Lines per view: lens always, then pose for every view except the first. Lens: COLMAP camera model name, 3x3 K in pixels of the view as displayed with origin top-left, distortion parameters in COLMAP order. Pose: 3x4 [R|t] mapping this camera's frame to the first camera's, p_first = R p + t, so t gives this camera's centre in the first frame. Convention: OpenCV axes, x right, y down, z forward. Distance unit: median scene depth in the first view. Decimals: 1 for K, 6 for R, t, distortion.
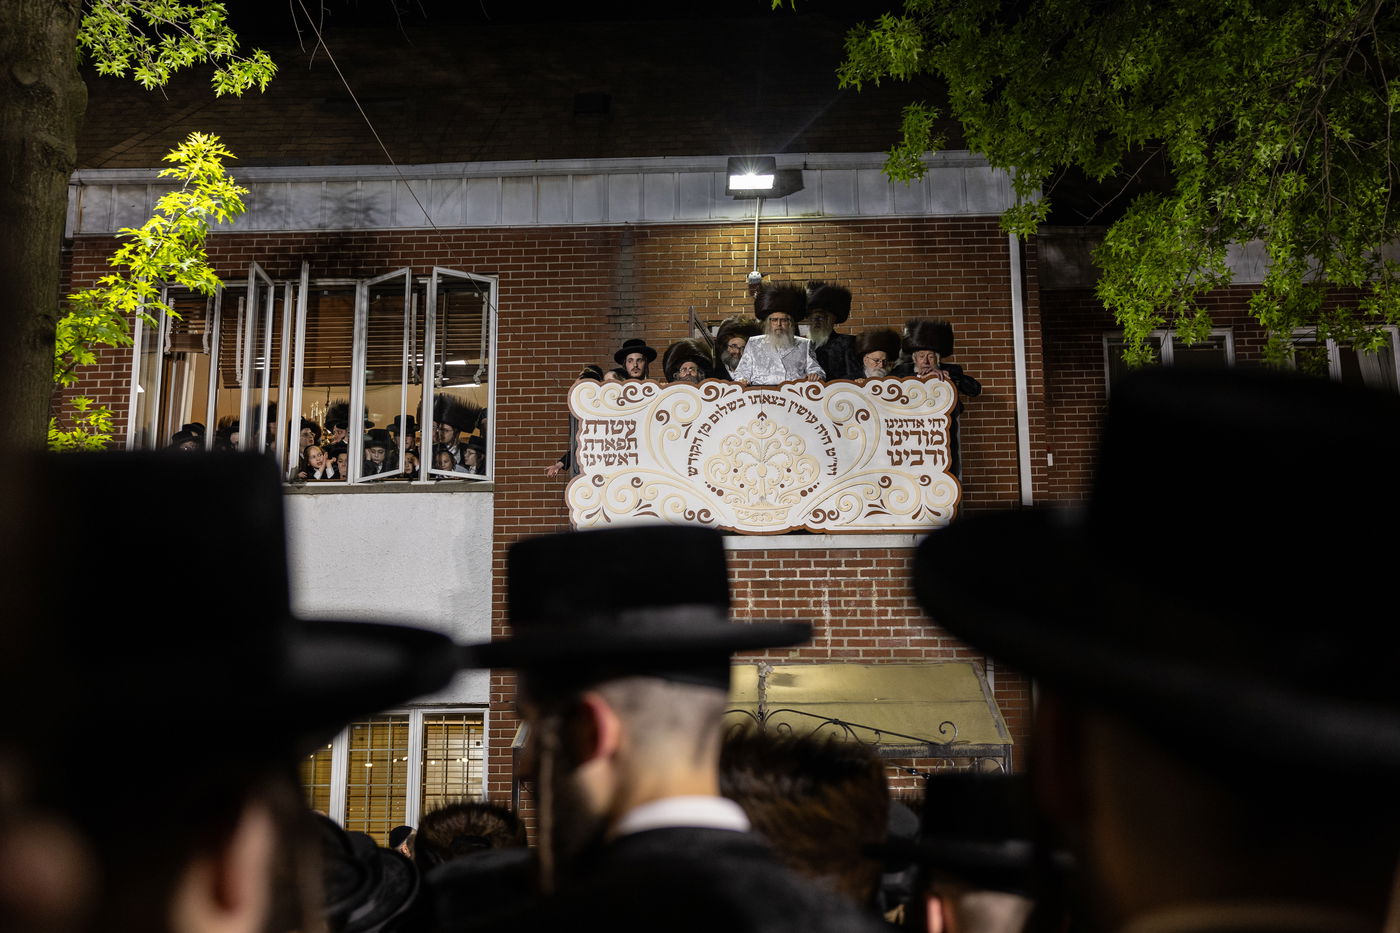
lens RADIAL K [[1808.8, 0, 700.0], [0, 1808.8, 466.5], [0, 0, 1]] dist [-0.014854, 0.012368]
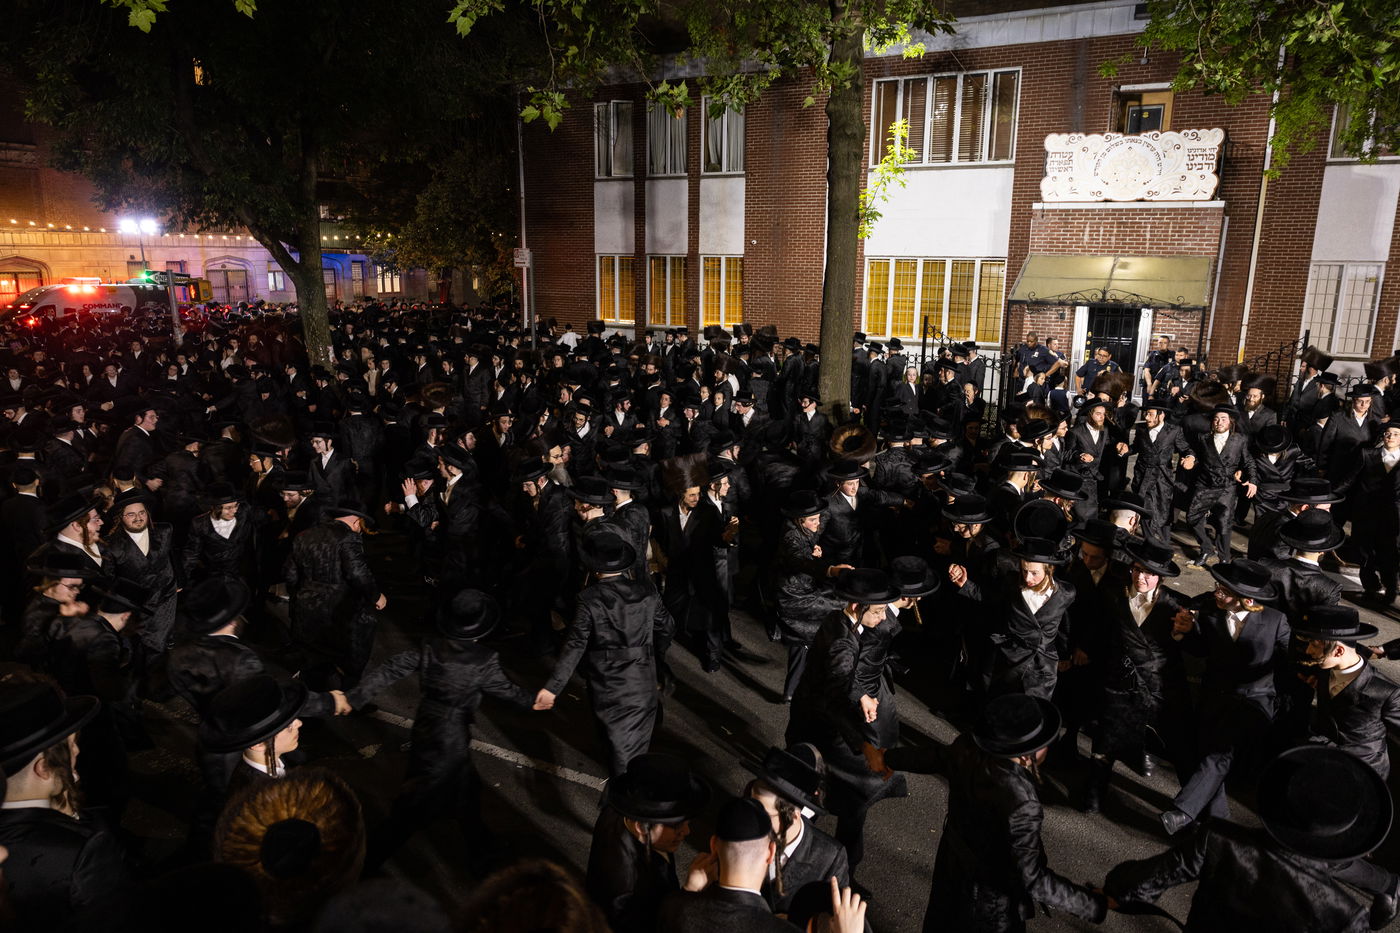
lens RADIAL K [[917.8, 0, 700.4], [0, 917.8, 462.8], [0, 0, 1]] dist [-0.004033, 0.002283]
pose [[0.898368, 0.109977, -0.425254, 0.084588], [0.094811, 0.896774, 0.432212, -0.231239], [0.428890, -0.428604, 0.795205, -0.374721]]
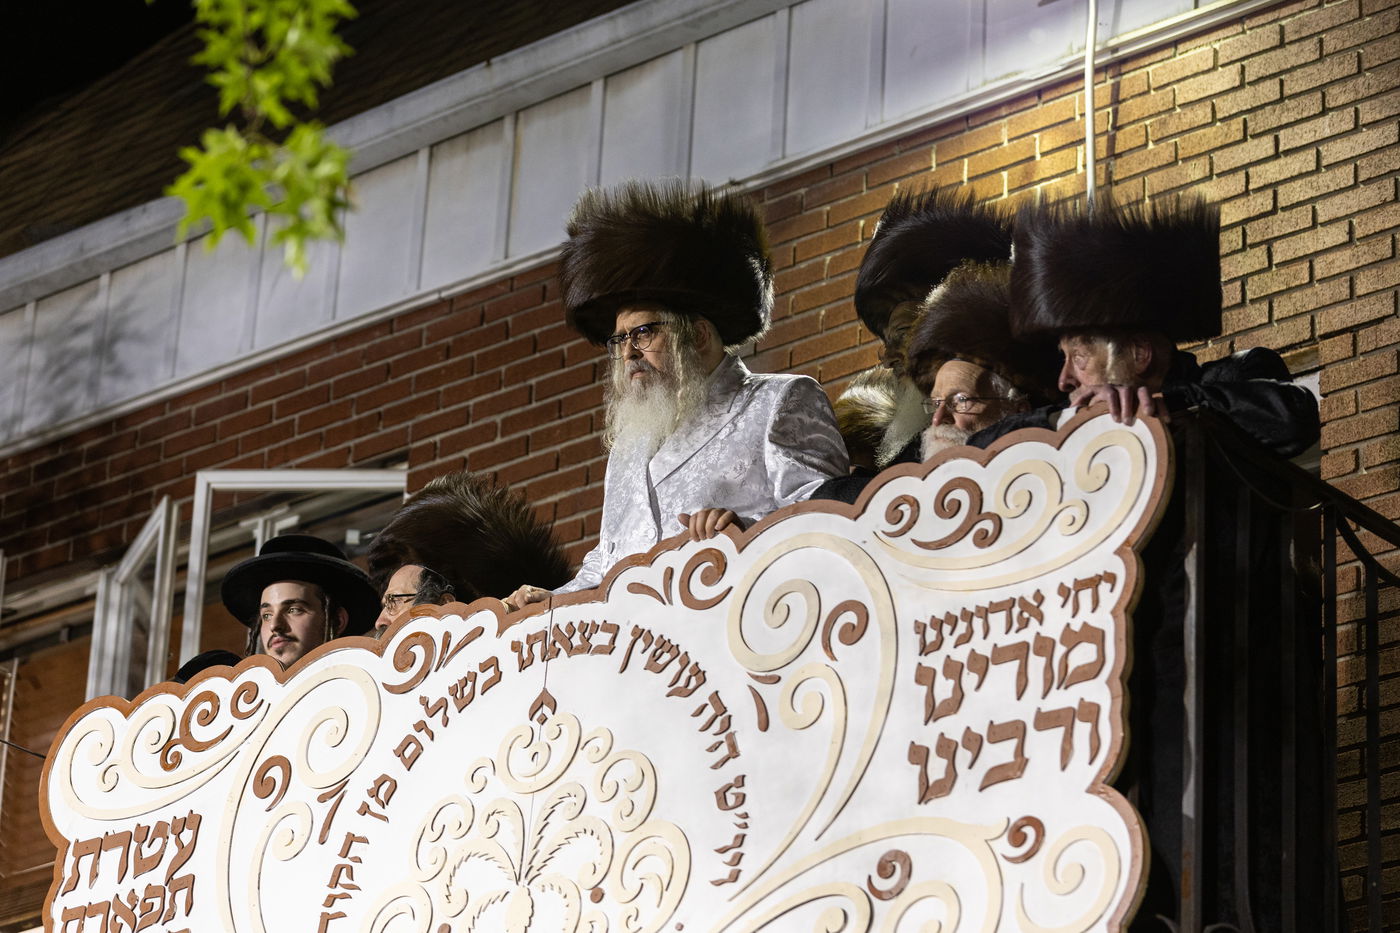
lens RADIAL K [[4835.0, 0, 700.0], [0, 4835.0, 466.5], [0, 0, 1]] dist [0.176922, 0.122735]
pose [[0.792721, -0.215556, -0.570201, 0.450948], [0.099490, 0.968600, -0.227849, 0.097793], [0.601411, 0.123892, 0.789275, 0.465875]]
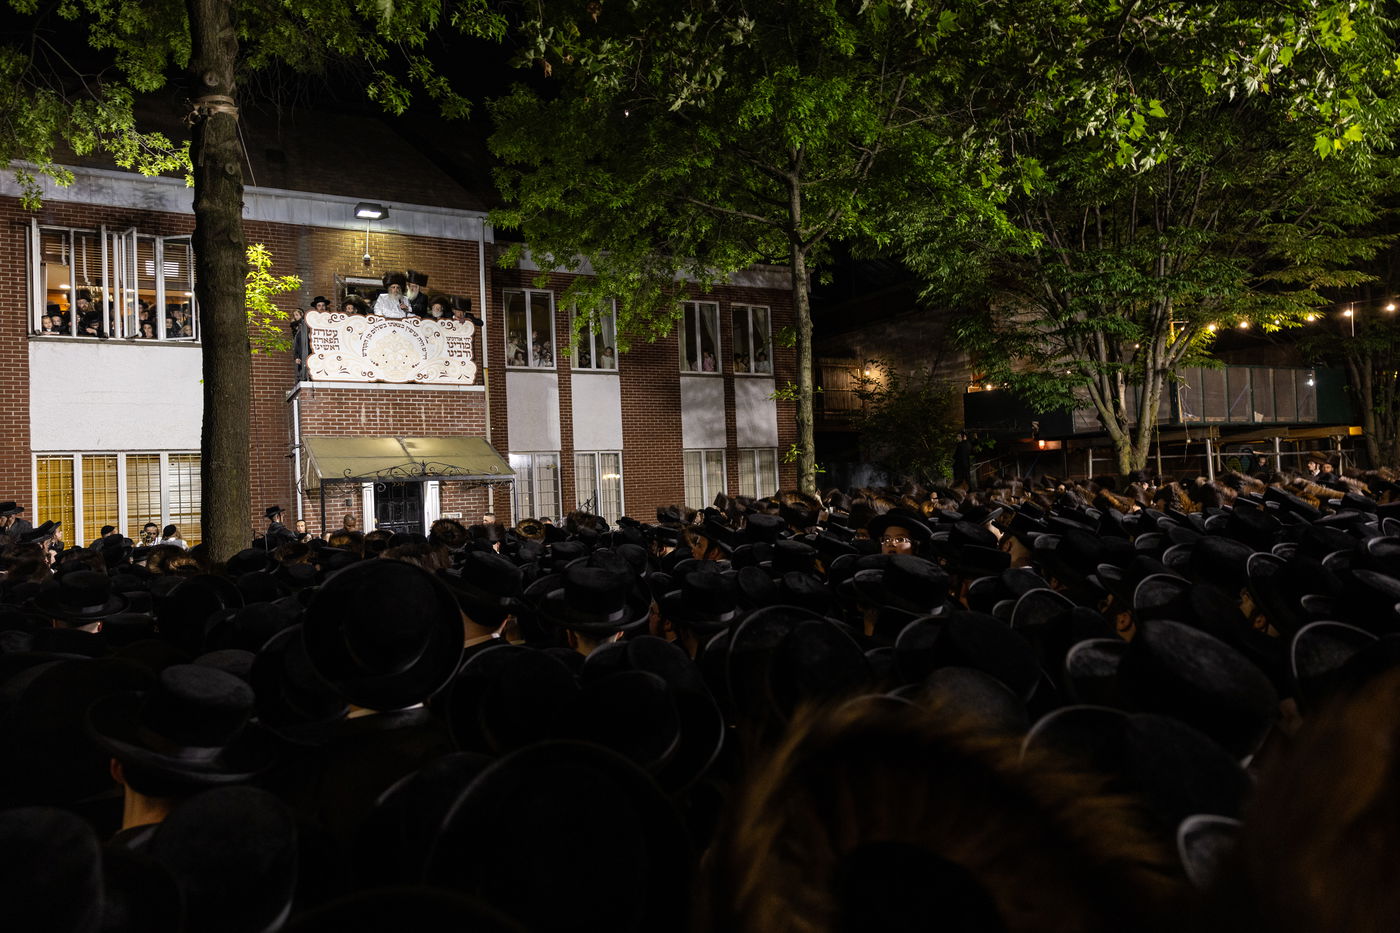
lens RADIAL K [[963.7, 0, 700.0], [0, 963.7, 466.5], [0, 0, 1]] dist [0.004220, 0.003534]
pose [[0.845260, -0.014365, 0.534162, -0.302077], [-0.091136, 0.981117, 0.170599, -0.106443], [-0.526526, -0.192882, 0.827990, -0.283070]]
